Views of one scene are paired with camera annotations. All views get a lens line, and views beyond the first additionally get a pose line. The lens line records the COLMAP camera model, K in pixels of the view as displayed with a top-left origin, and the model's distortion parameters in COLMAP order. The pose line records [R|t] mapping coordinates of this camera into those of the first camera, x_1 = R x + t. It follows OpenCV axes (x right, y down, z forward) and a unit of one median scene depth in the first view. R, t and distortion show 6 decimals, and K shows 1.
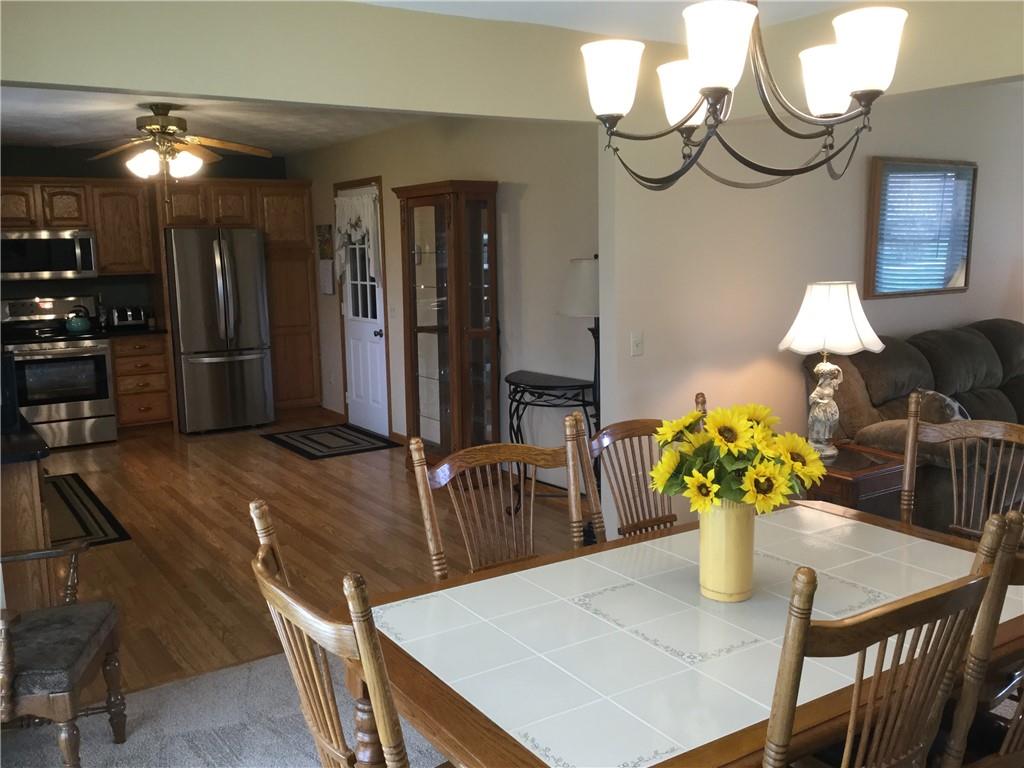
lens RADIAL K [[921.7, 0, 504.4], [0, 921.7, 382.7], [0, 0, 1]] dist [0.102037, -0.164977]
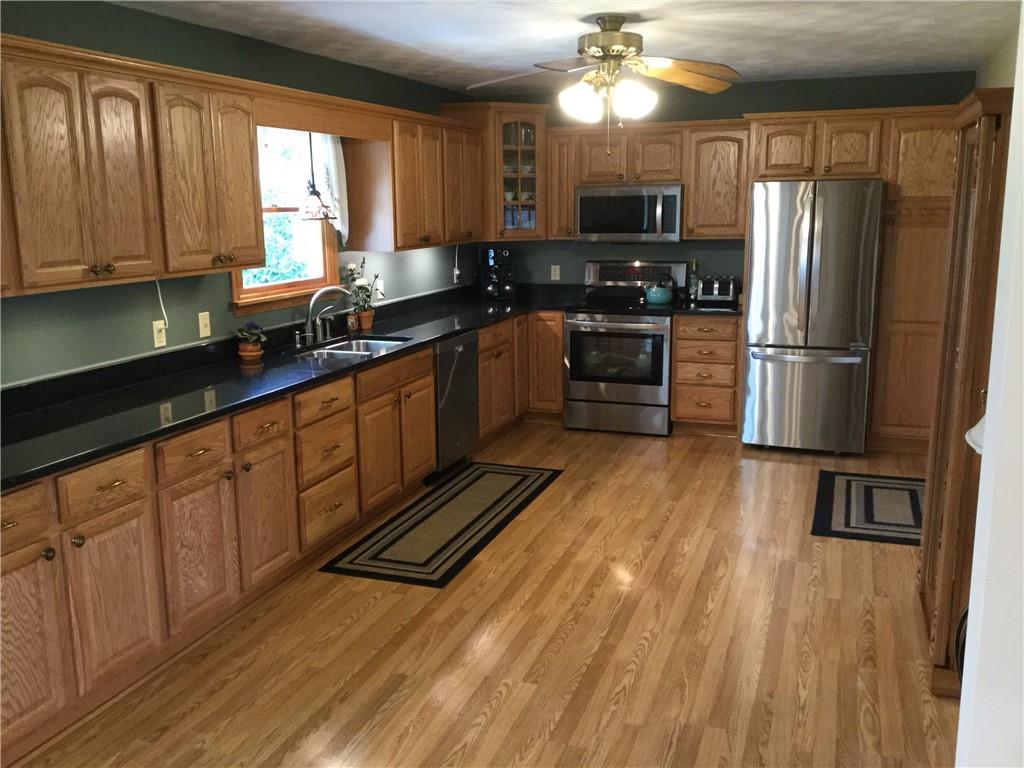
lens RADIAL K [[921.7, 0, 502.3], [0, 921.7, 382.5], [0, 0, 1]] dist [0.102037, -0.164977]
pose [[0.601905, 0.168973, -0.780486, 0.143270], [-0.118305, 0.985441, 0.122109, -0.070831], [0.789755, 0.018838, 0.613133, 0.364091]]
